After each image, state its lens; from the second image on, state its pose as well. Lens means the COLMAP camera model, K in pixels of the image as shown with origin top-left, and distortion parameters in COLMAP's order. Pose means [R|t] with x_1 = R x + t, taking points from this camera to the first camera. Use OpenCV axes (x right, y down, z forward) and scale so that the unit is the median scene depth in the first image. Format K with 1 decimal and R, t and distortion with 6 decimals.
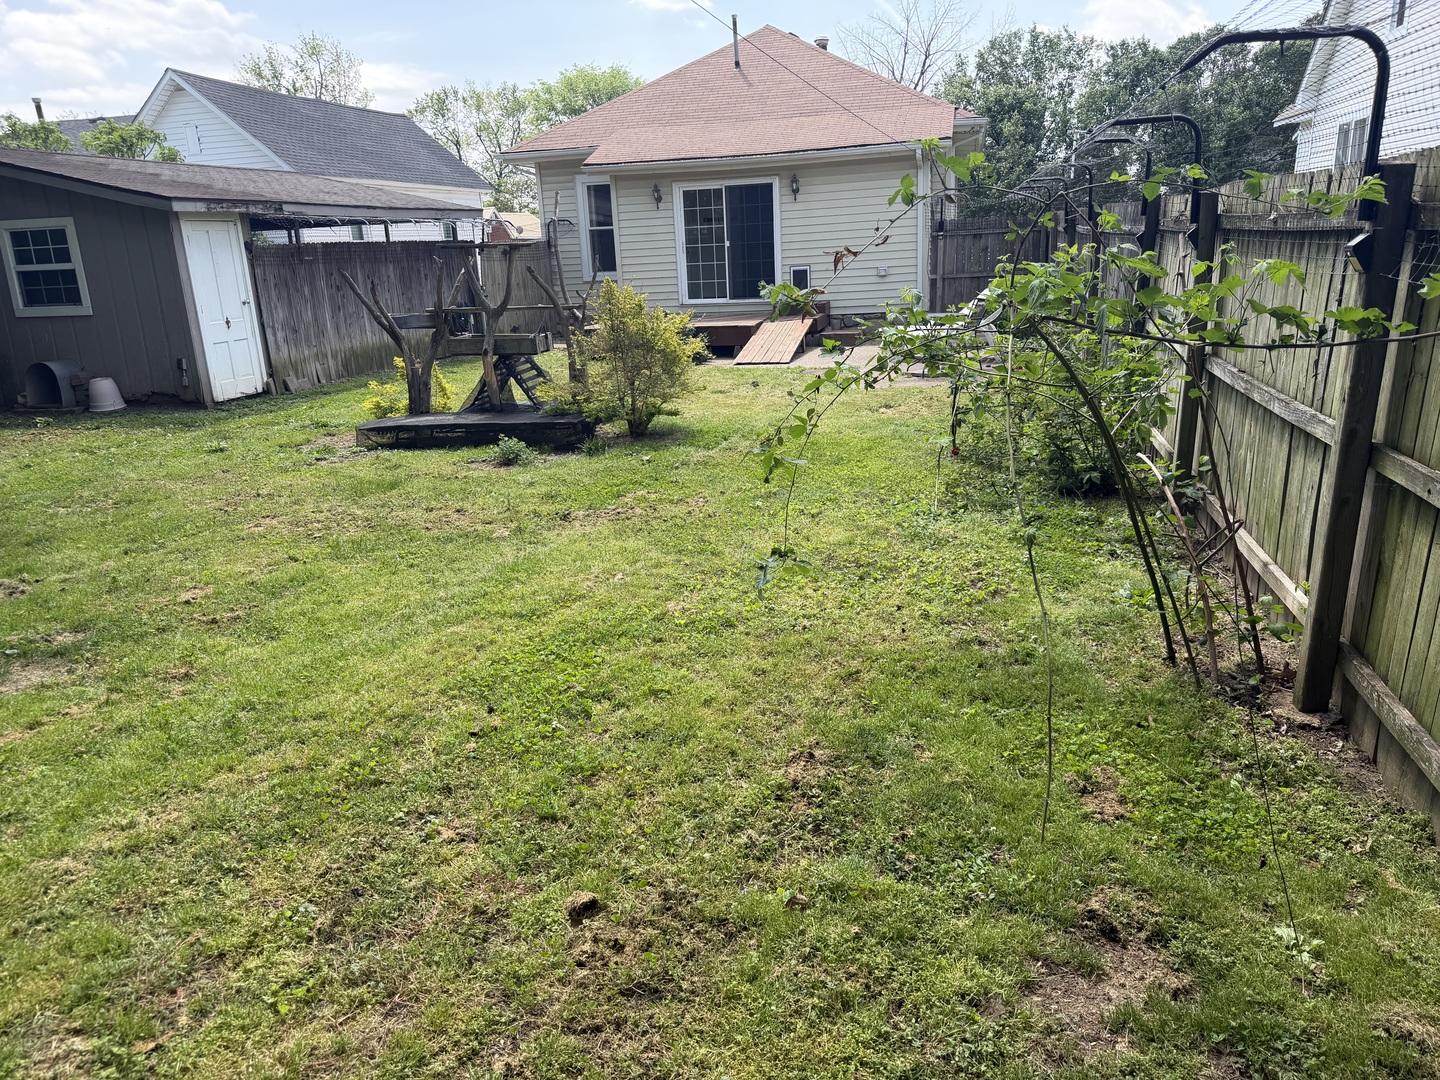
lens RADIAL K [[1012.5, 0, 722.9], [0, 1012.5, 547.1], [0, 0, 1]] dist [0.120042, -0.199844]
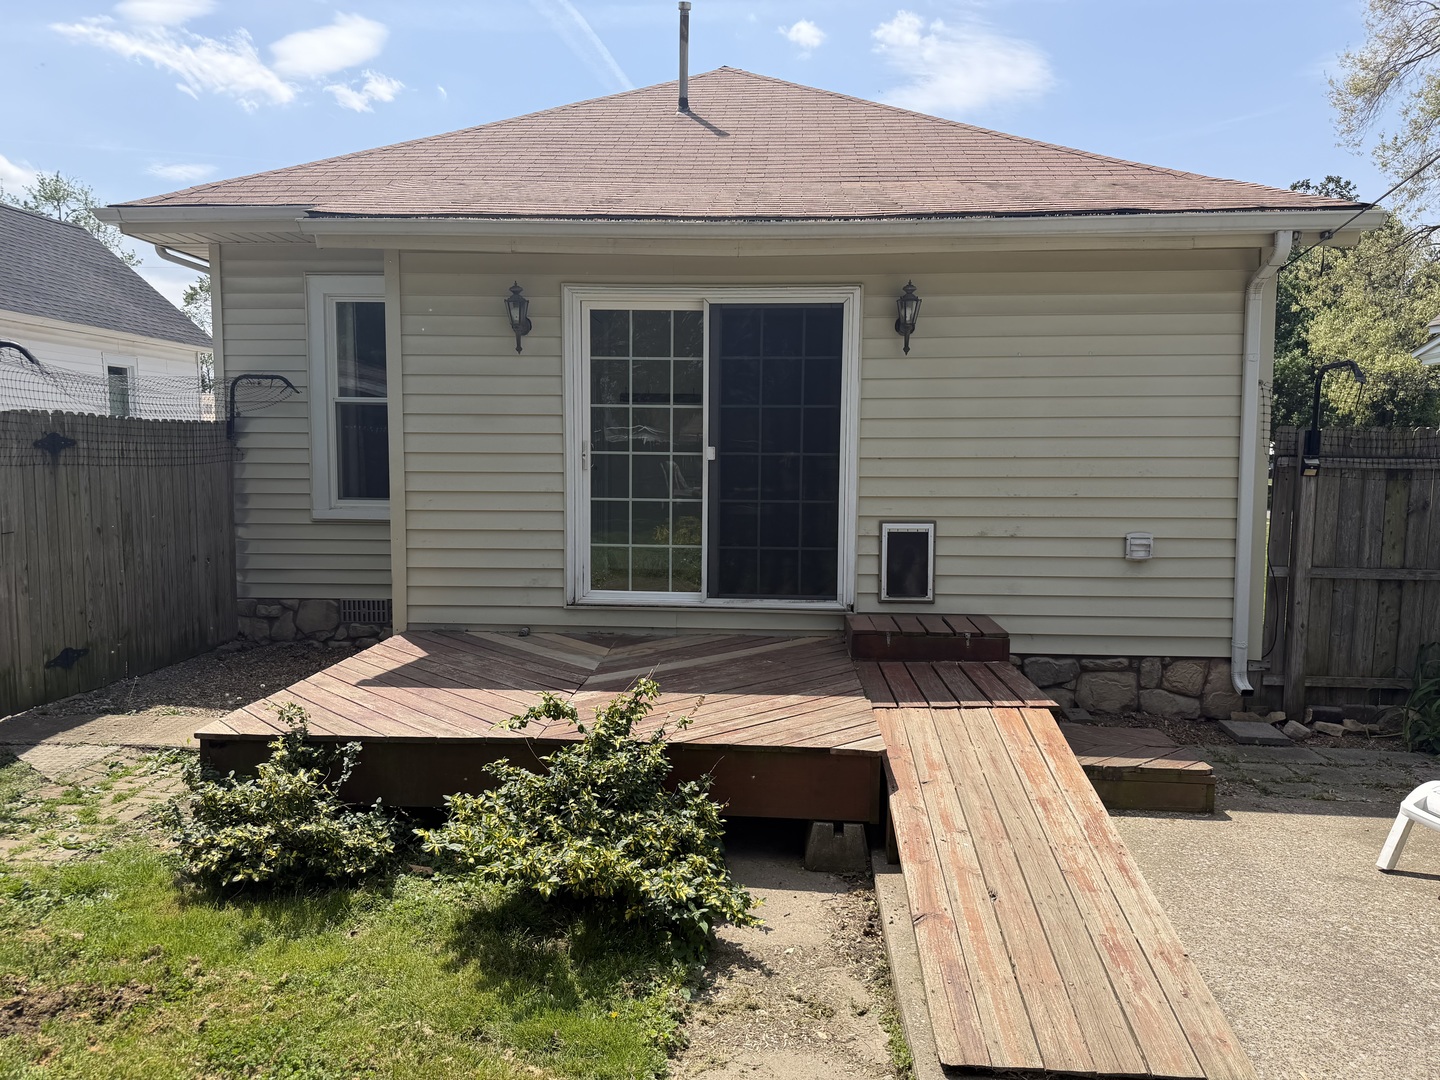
lens RADIAL K [[1012.5, 0, 722.9], [0, 1012.5, 547.1], [0, 0, 1]] dist [0.120042, -0.199844]
pose [[0.982348, 0.039127, 0.182927, -0.055948], [-0.002352, 0.980387, -0.197069, -0.191316], [-0.187050, 0.193160, 0.963173, 0.651659]]
